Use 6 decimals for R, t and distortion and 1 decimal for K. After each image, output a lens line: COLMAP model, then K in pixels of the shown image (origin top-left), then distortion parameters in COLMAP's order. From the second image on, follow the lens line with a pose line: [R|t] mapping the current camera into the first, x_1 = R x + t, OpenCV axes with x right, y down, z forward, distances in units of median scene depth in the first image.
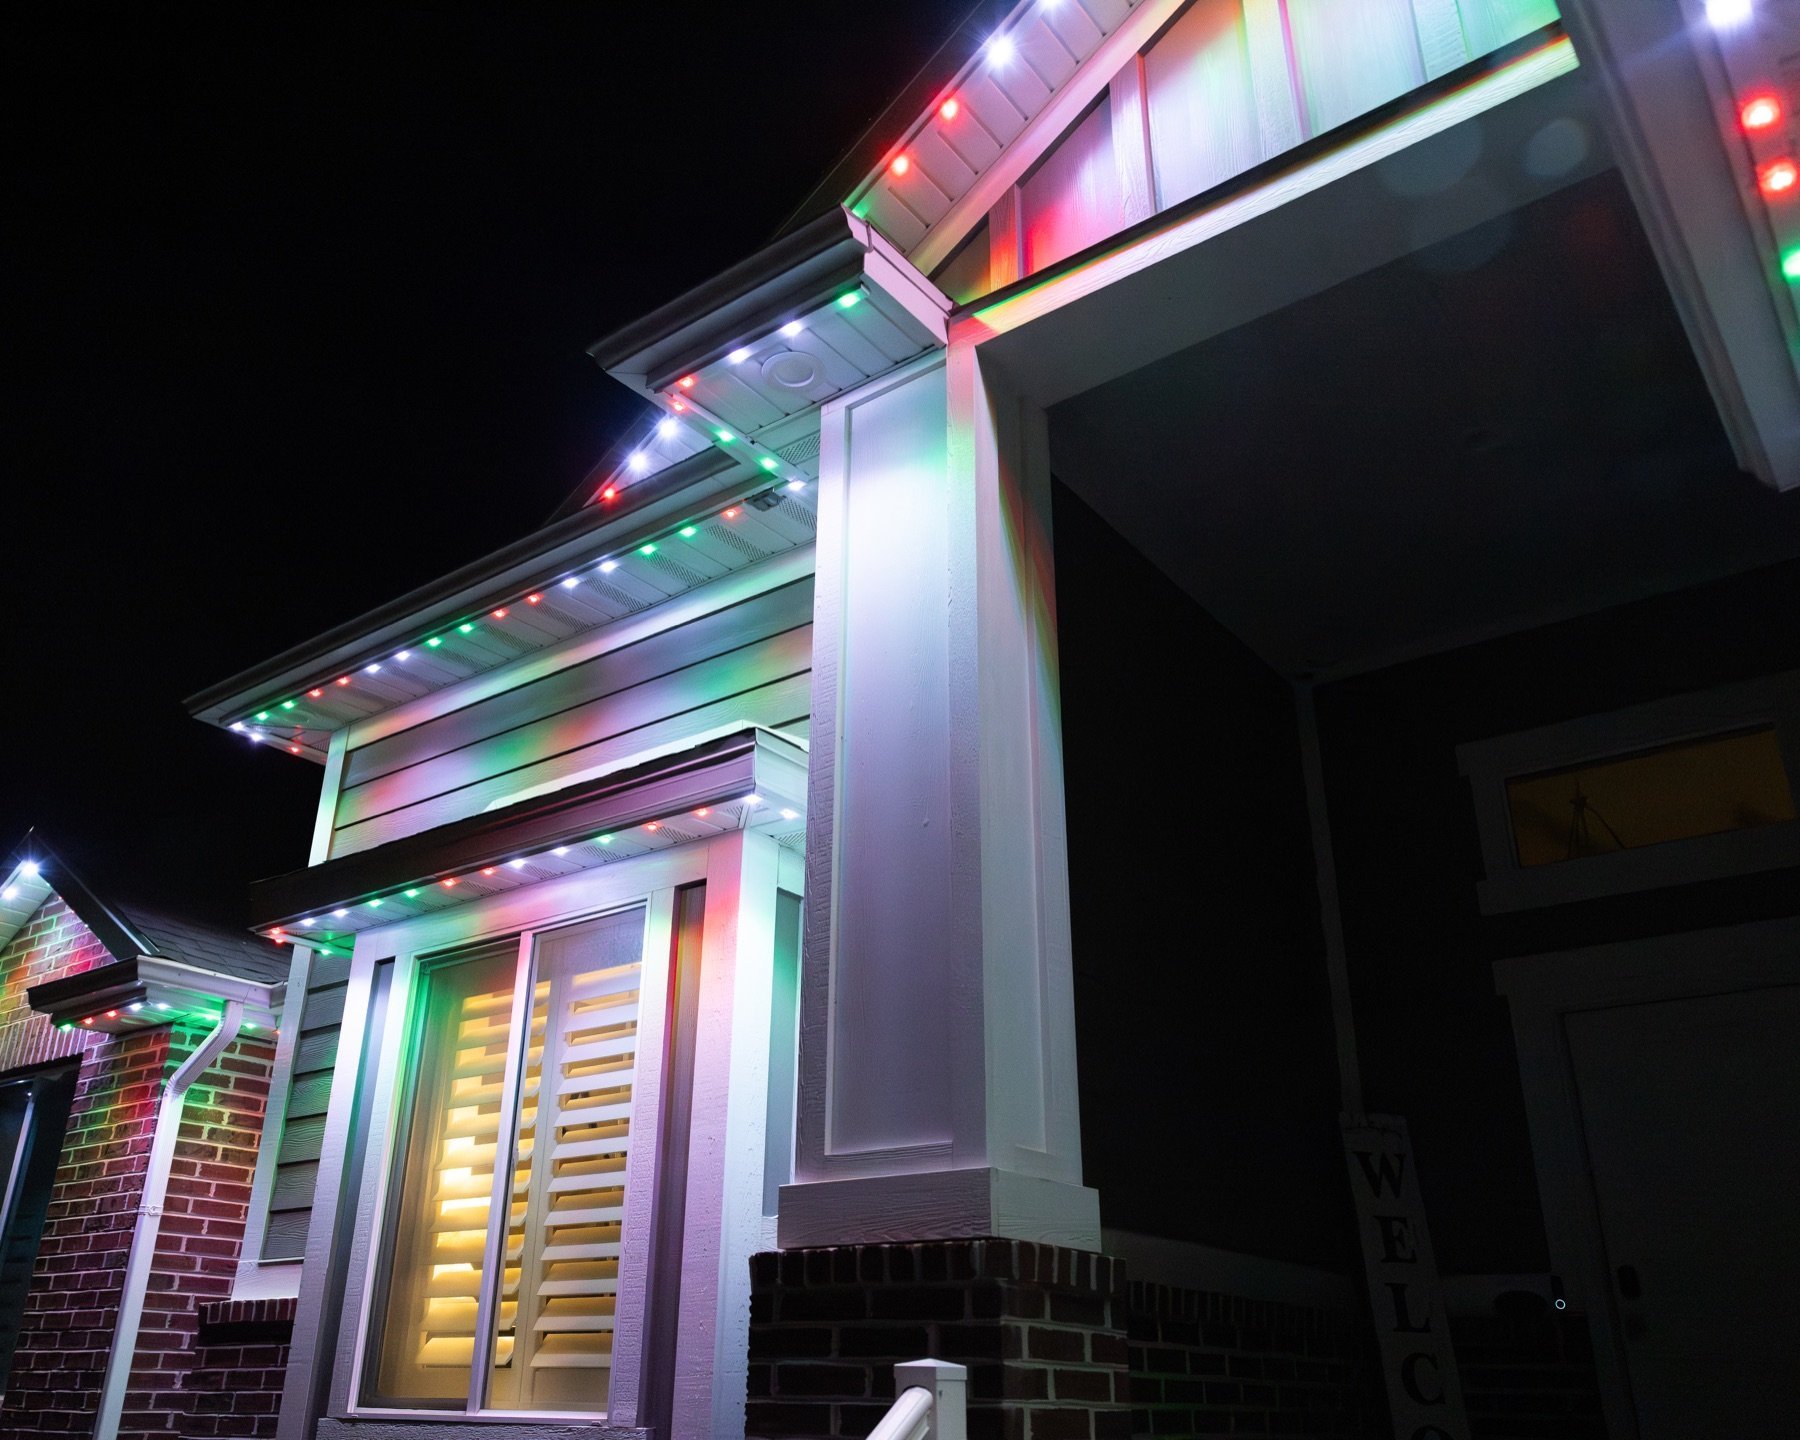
lens RADIAL K [[1436.0, 0, 900.0], [0, 1436.0, 720.0], [0, 0, 1]] dist [-0.006121, 0.000819]
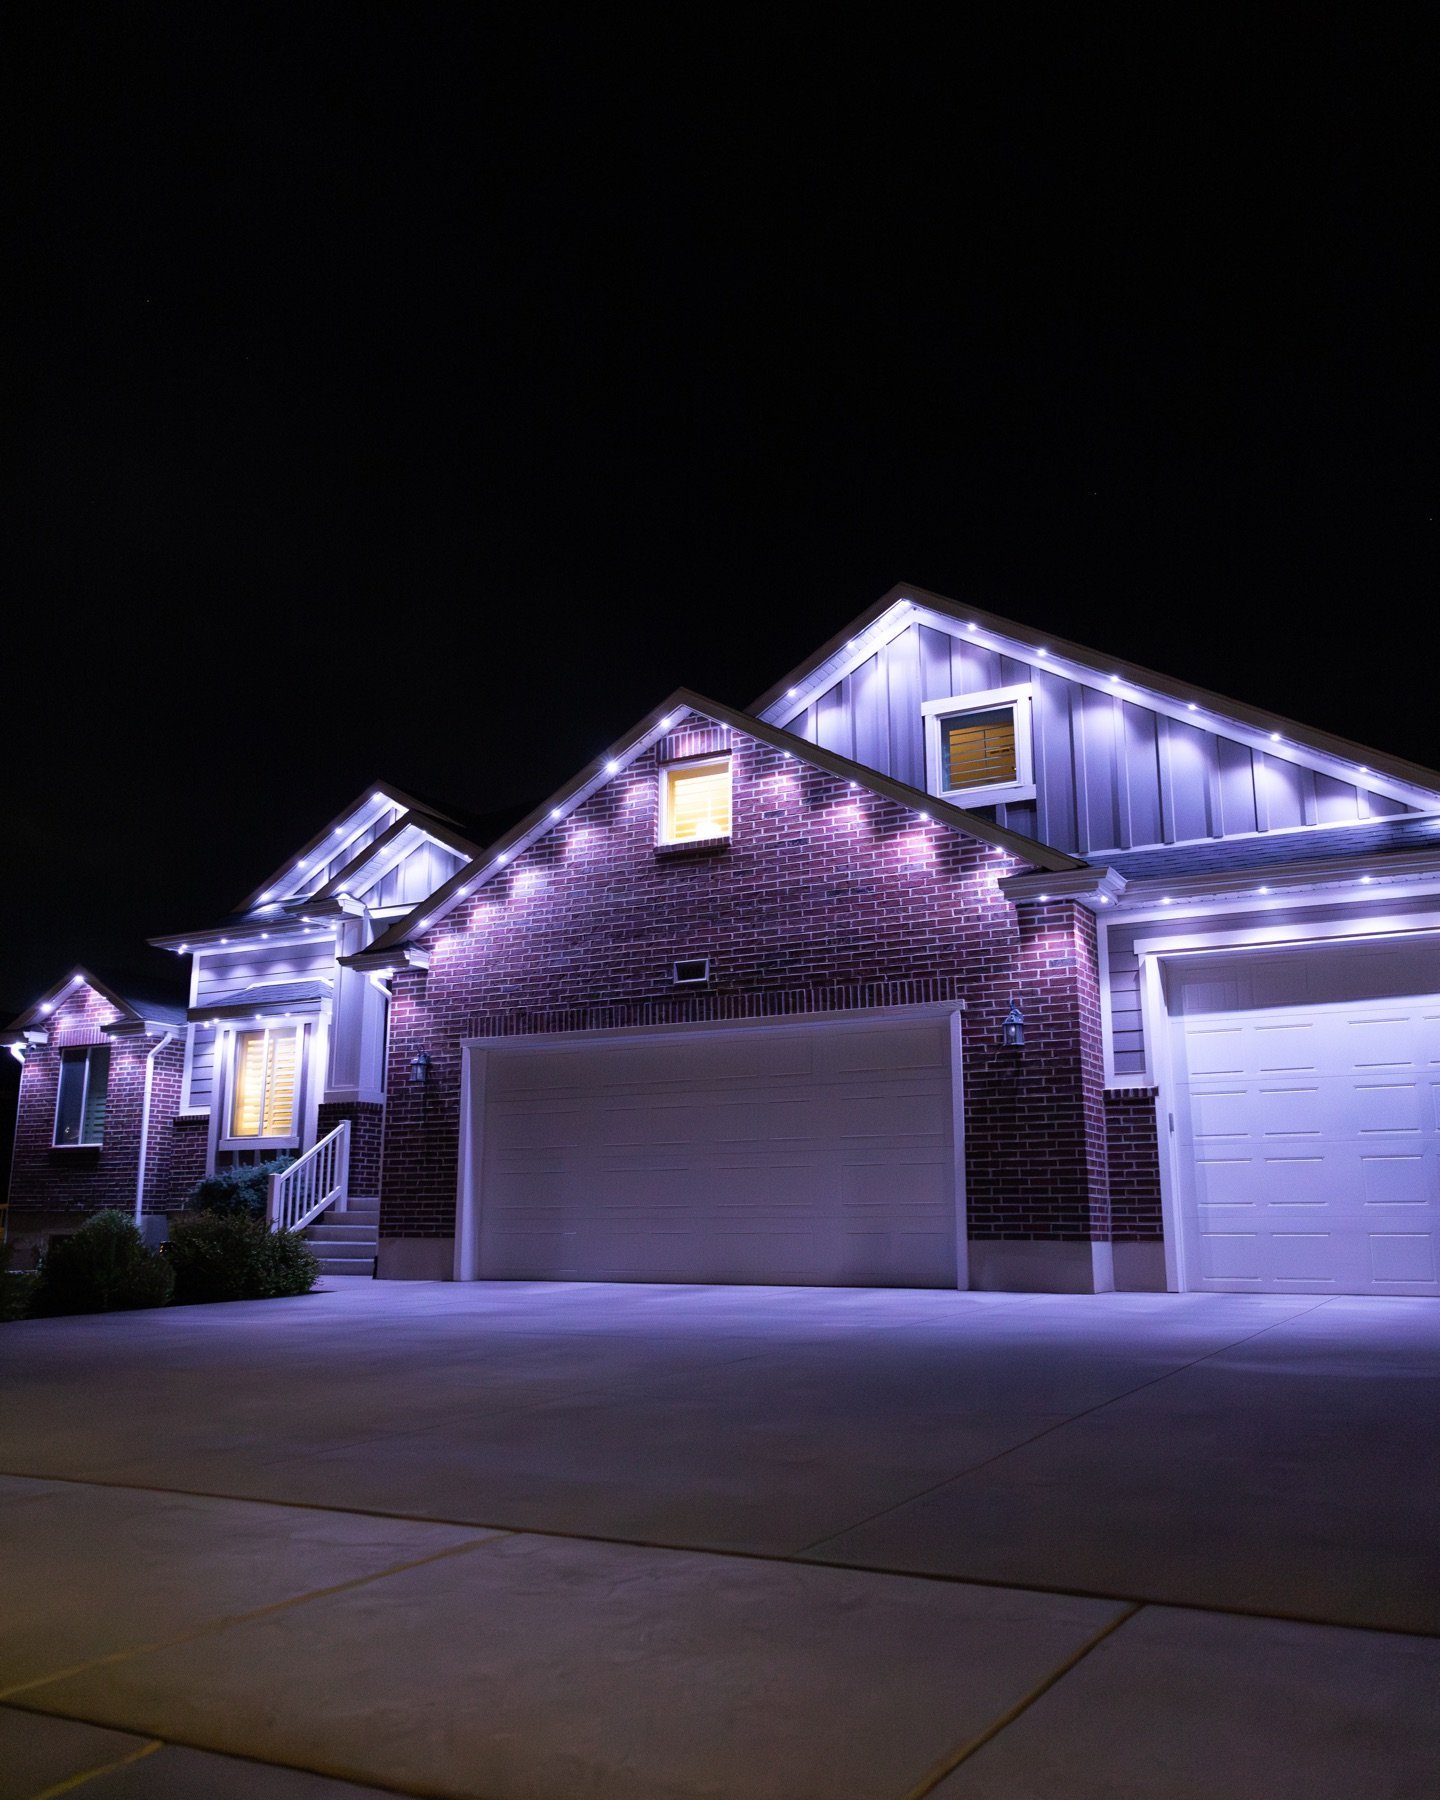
lens RADIAL K [[1436.0, 0, 747.3], [0, 1436.0, 902.7], [0, 0, 1]] dist [-0.006121, 0.000819]
pose [[0.990710, 0.025205, 0.133637, 0.501480], [-0.052977, 0.976575, 0.208555, -1.050220], [-0.125250, -0.213698, 0.968837, -2.840730]]
